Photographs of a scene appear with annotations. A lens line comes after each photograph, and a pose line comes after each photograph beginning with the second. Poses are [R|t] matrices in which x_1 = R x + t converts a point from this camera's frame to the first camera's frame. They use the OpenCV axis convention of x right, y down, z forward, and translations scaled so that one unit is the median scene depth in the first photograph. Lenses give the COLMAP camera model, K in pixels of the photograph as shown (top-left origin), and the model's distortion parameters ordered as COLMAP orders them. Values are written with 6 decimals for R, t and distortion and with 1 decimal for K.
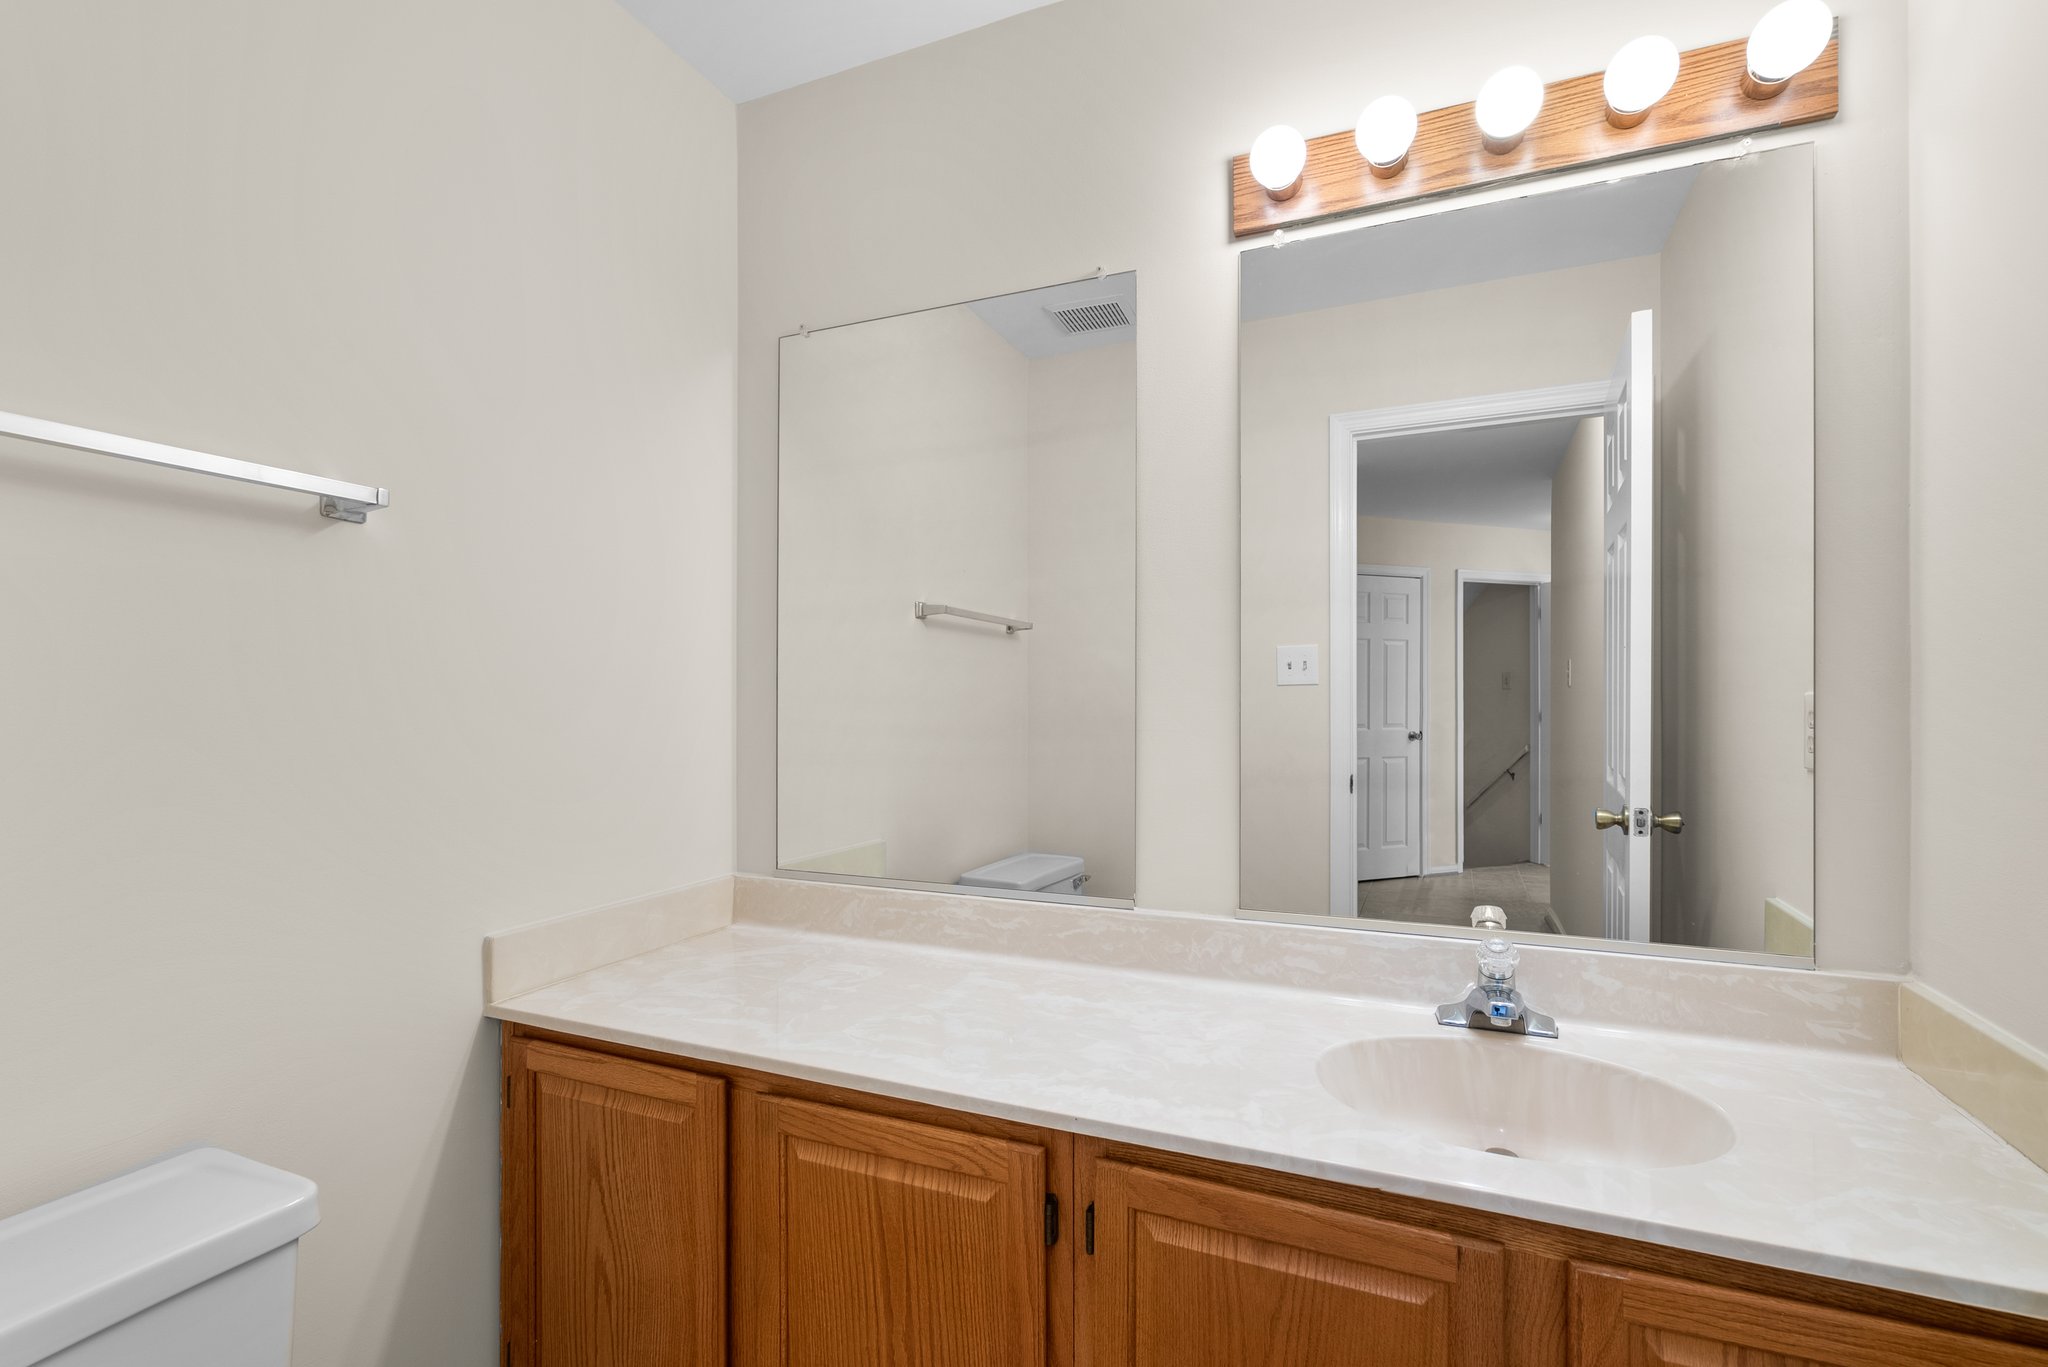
lens RADIAL K [[934.9, 0, 1022.6], [0, 934.9, 690.7], [0, 0, 1]] dist [0.002492, 0.000384]
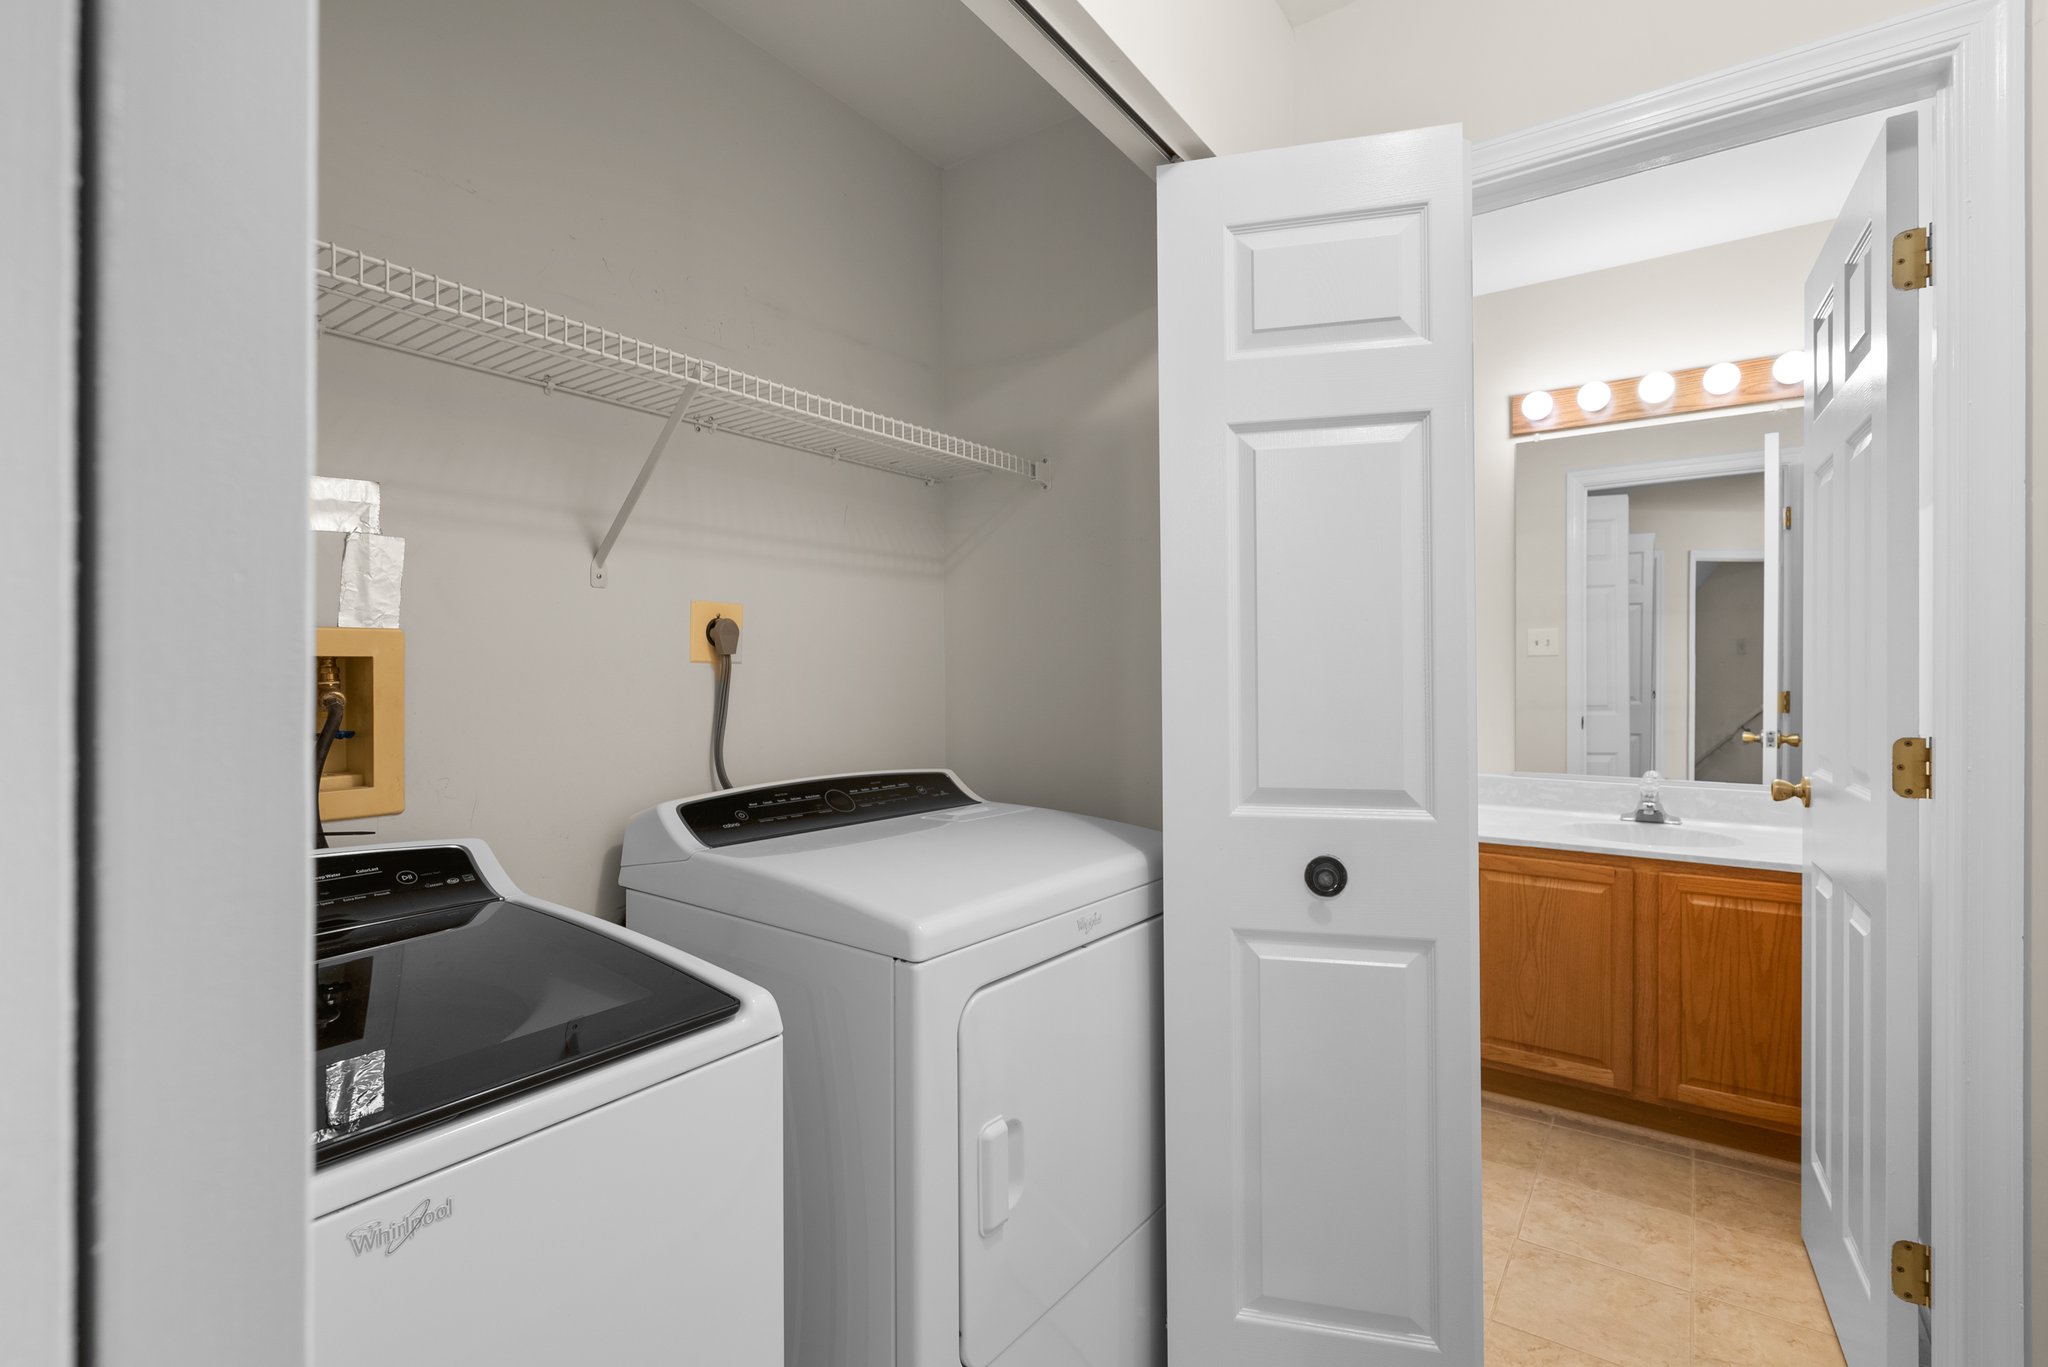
lens RADIAL K [[934.9, 0, 1032.7], [0, 934.9, 670.8], [0, 0, 1]] dist [0.002492, 0.000384]
pose [[0.979093, -0.004567, -0.203360, -0.412119], [0.007712, 0.999863, 0.014675, -0.023580], [0.203265, -0.015937, 0.978994, -1.295475]]
